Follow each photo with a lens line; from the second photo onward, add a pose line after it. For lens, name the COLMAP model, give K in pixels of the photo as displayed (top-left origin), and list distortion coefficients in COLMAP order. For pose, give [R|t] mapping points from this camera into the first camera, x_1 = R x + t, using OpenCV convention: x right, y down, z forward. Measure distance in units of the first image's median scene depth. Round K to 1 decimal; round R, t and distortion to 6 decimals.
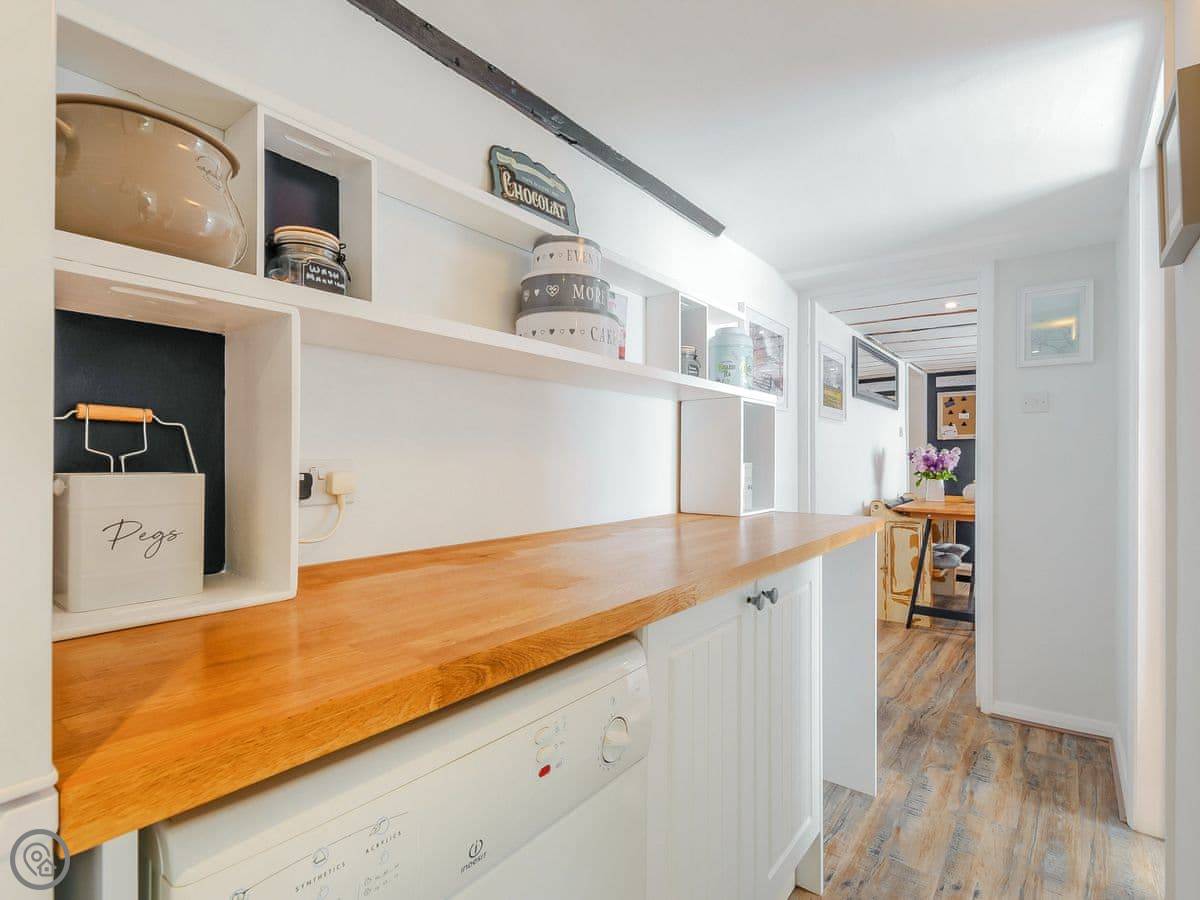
lens RADIAL K [[599.4, 0, 602.9], [0, 599.4, 453.5], [0, 0, 1]] dist [0.014249, -0.005490]
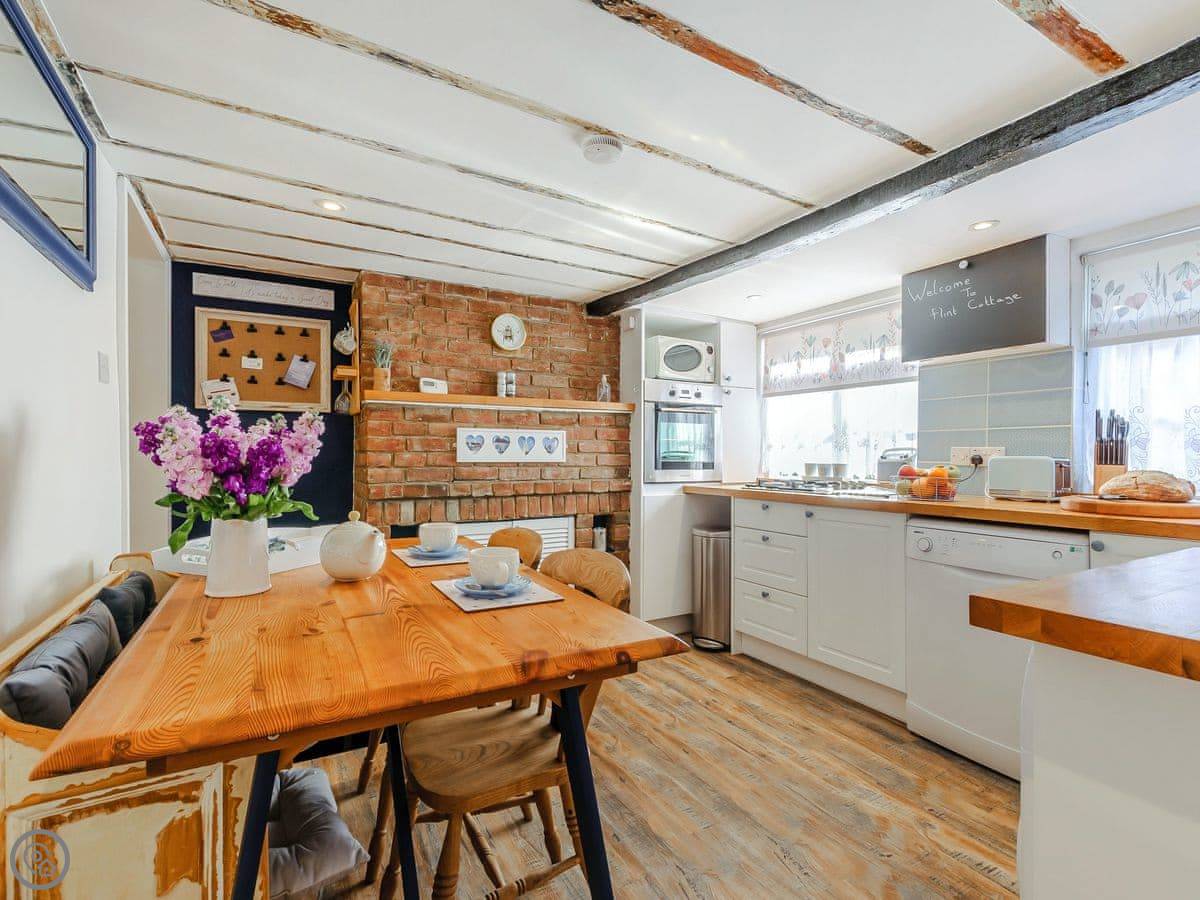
lens RADIAL K [[599.4, 0, 606.6], [0, 599.4, 451.6], [0, 0, 1]] dist [0.014249, -0.005490]
pose [[0.400060, 0.000082, 0.916489, 0.350837], [-0.006932, 0.999972, 0.002936, 0.008347], [-0.916463, -0.007527, 0.400049, 0.712340]]
